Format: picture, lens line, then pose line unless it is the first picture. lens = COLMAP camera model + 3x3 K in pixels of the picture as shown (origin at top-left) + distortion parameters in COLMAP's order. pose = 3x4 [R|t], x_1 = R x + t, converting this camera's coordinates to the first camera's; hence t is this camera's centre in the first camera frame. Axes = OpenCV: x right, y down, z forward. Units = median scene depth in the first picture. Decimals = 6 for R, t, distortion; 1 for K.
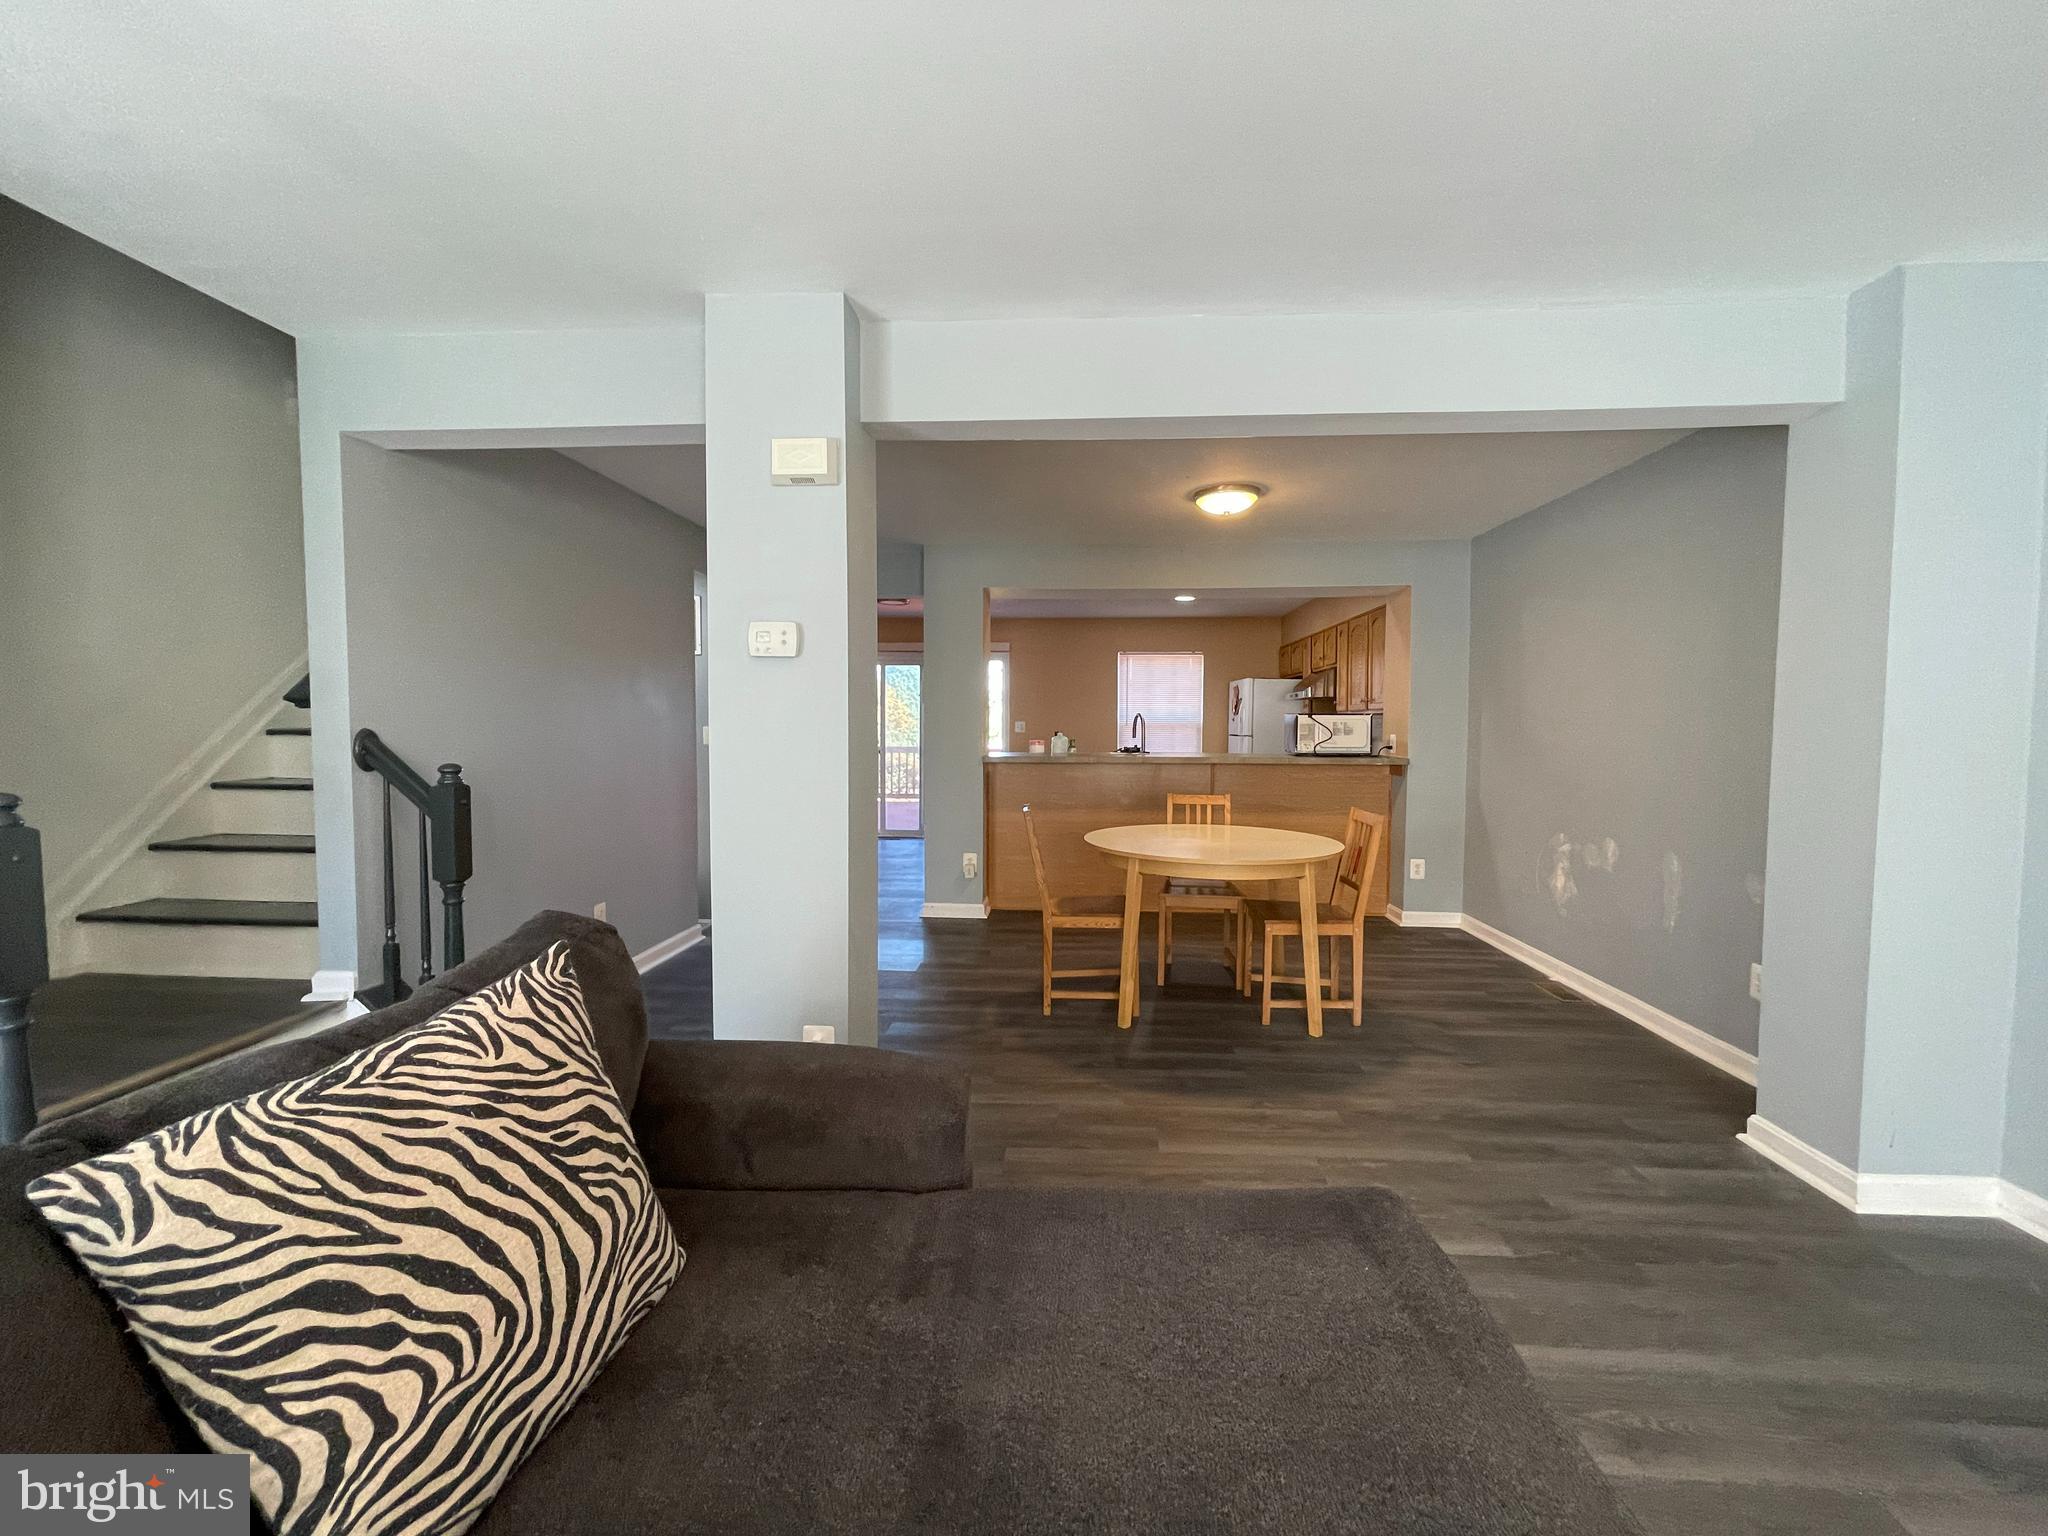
lens RADIAL K [[829.0, 0, 1030.9], [0, 829.0, 768.0], [0, 0, 1]] dist [-0.001981, 0.000069]
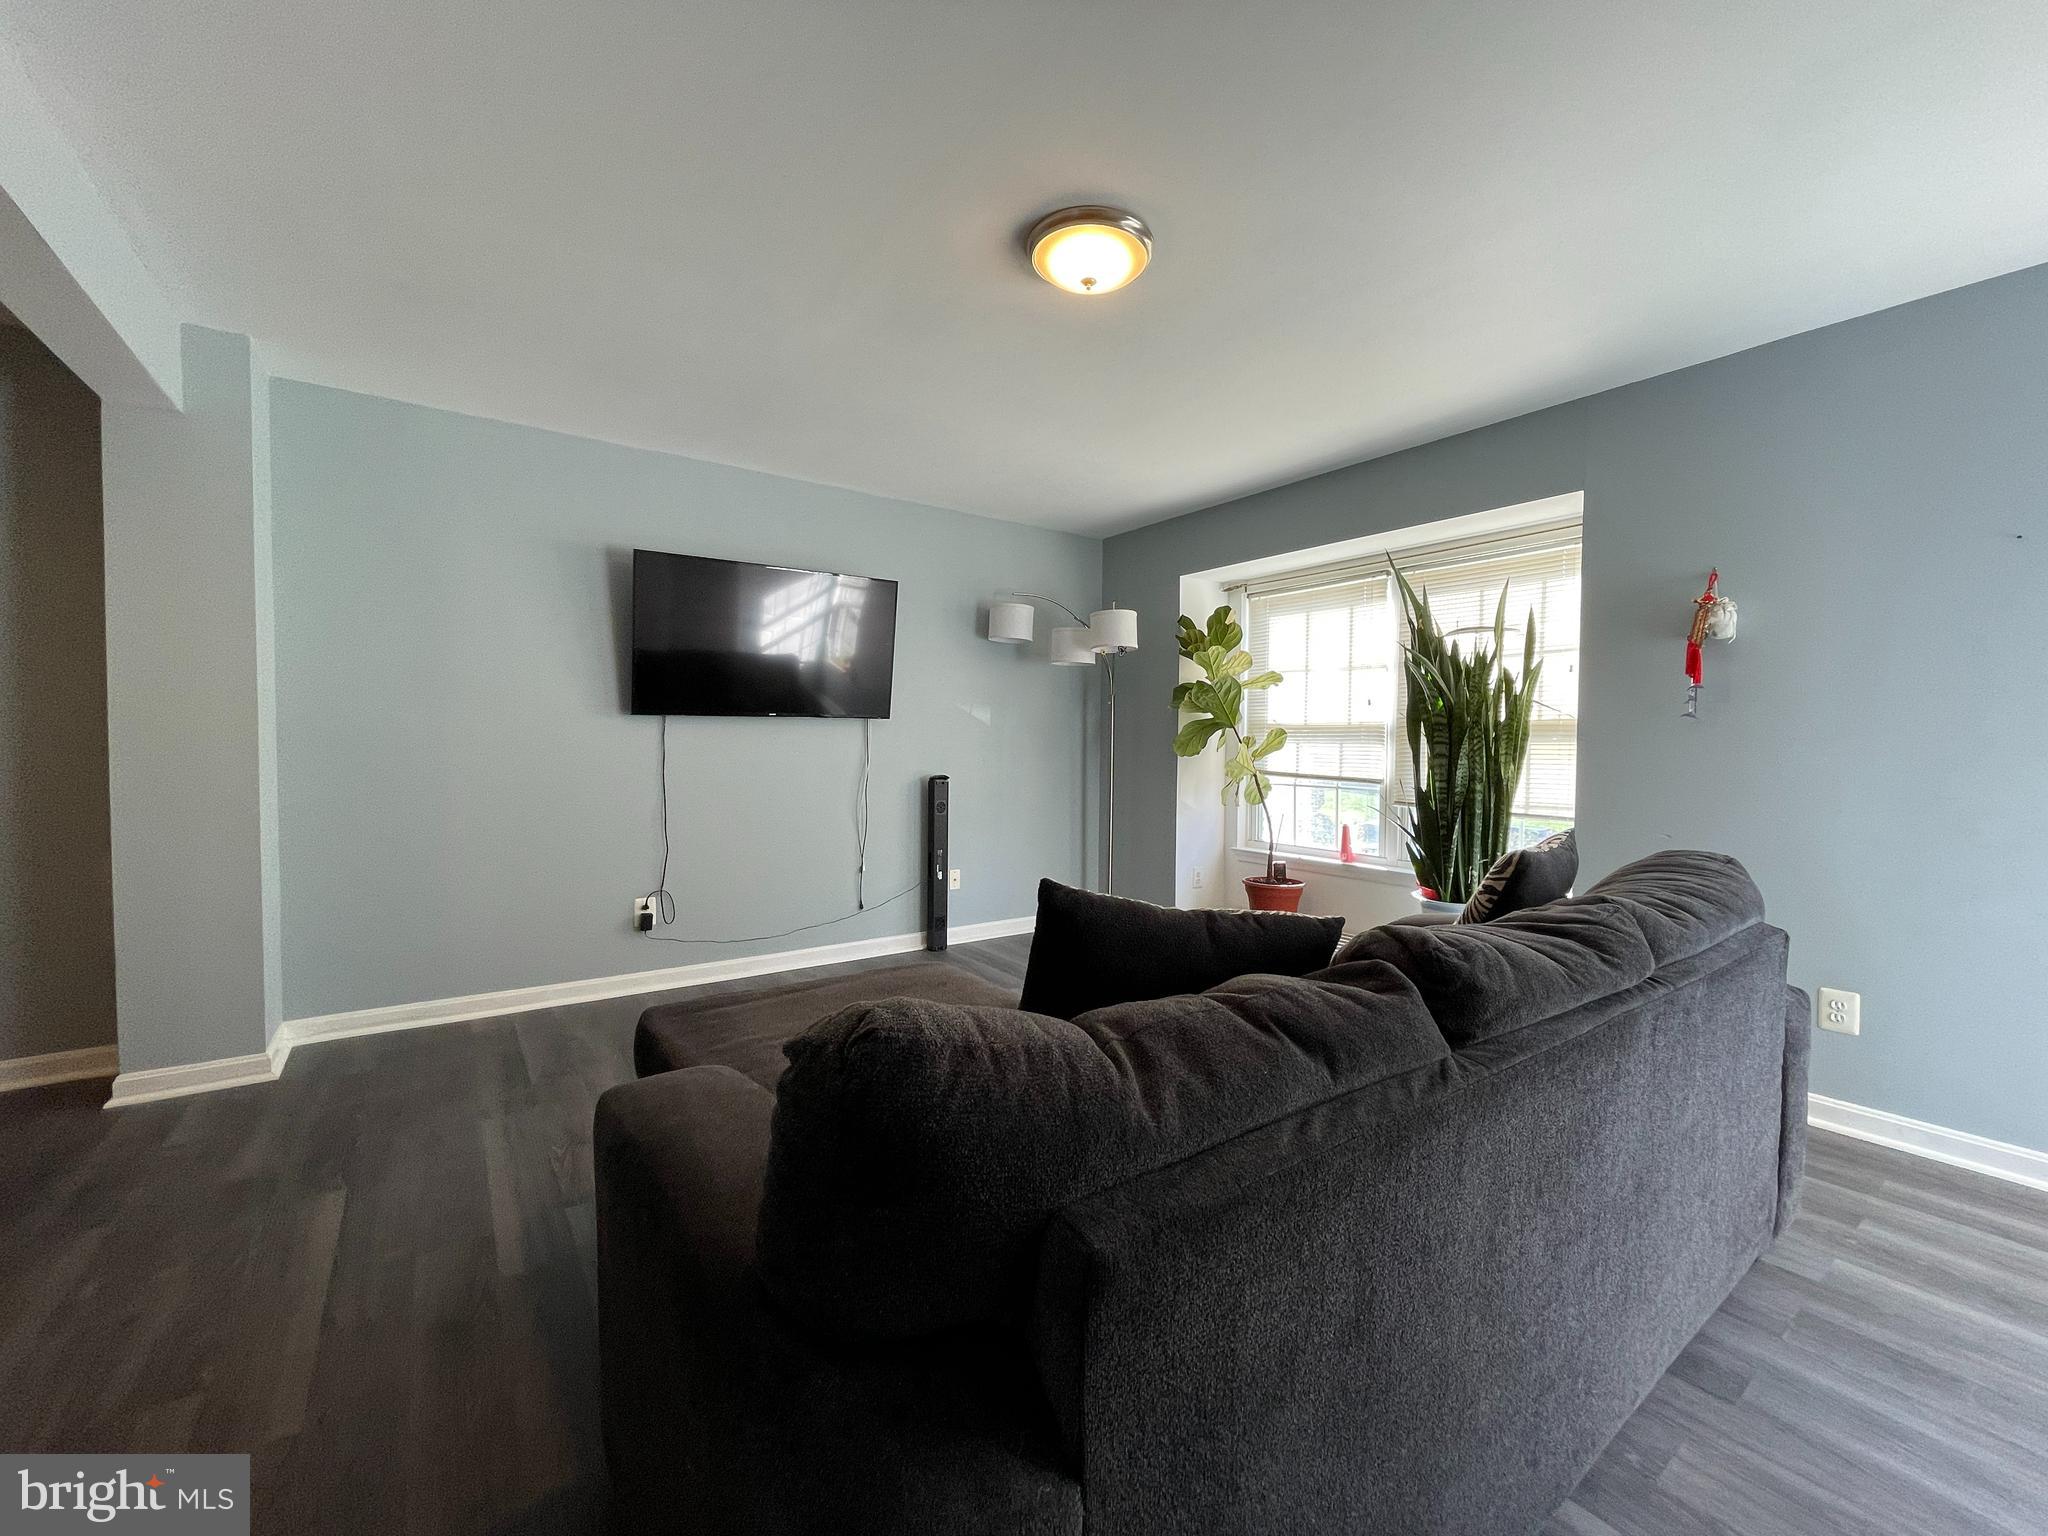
lens RADIAL K [[829.0, 0, 1030.9], [0, 829.0, 768.0], [0, 0, 1]] dist [-0.001981, 0.000069]
pose [[-0.634813, -0.040671, 0.771595, -0.578078], [0.025084, 0.997002, 0.073190, -0.001080], [-0.772259, 0.065817, -0.631889, 0.731729]]
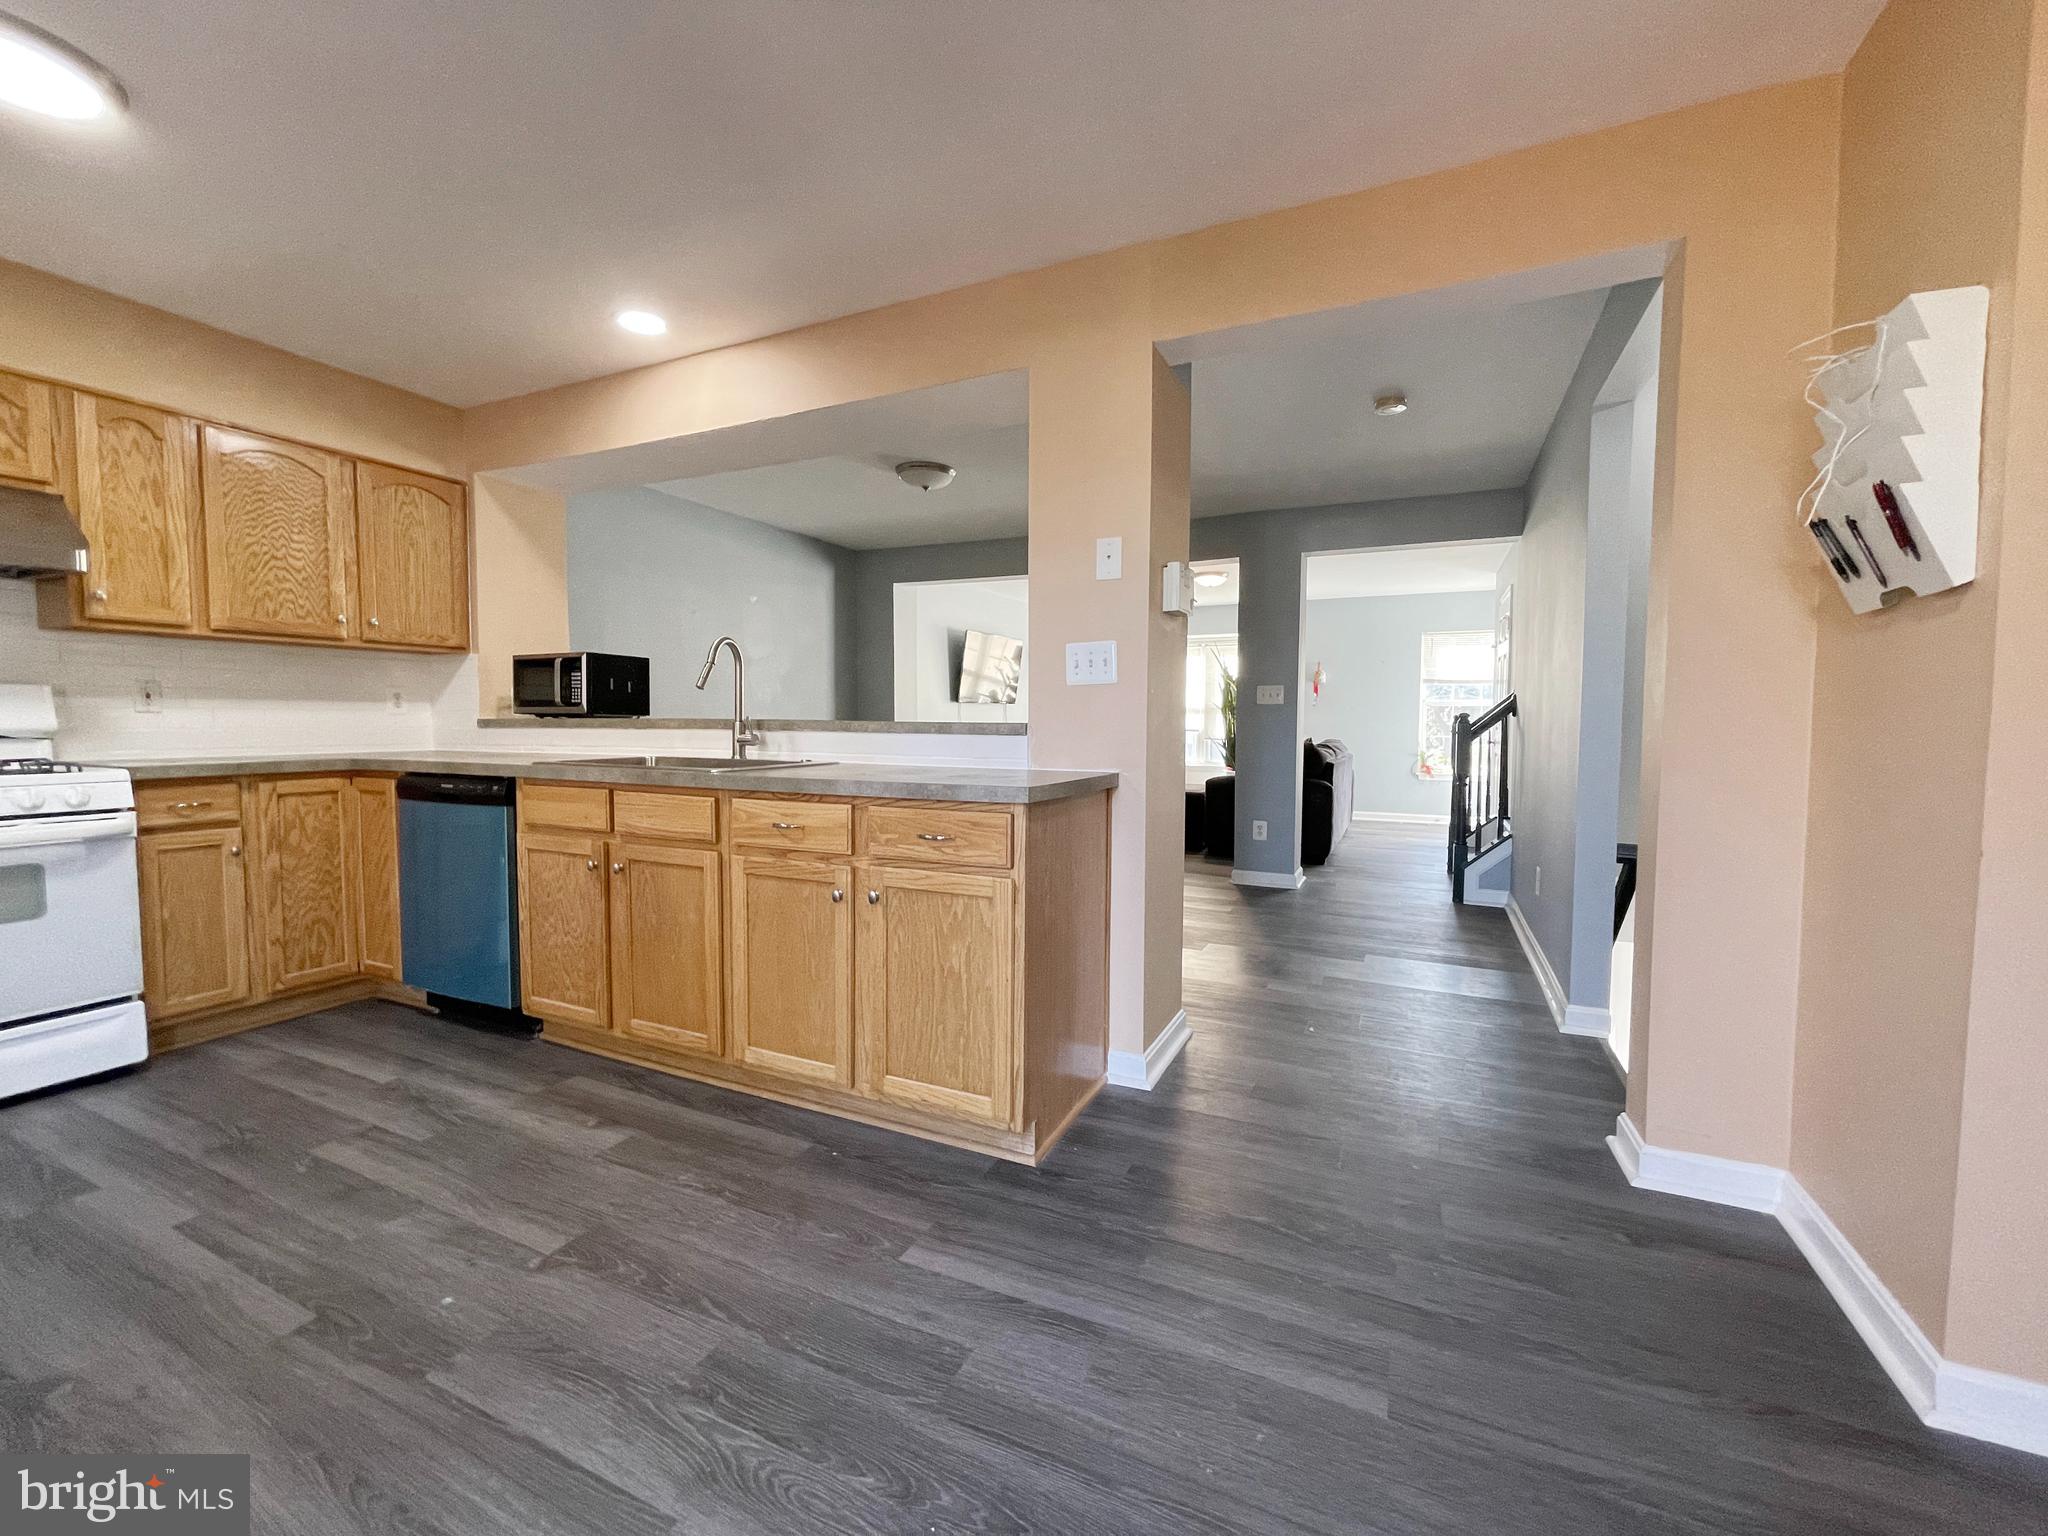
lens RADIAL K [[832.6, 0, 1036.0], [0, 832.6, 765.4], [0, 0, 1]] dist [-0.001574, 0.000183]
pose [[-0.933400, -0.027468, 0.357784, -0.457788], [0.010510, 0.994546, 0.103770, -0.093435], [-0.358683, 0.100619, -0.928021, 3.189501]]
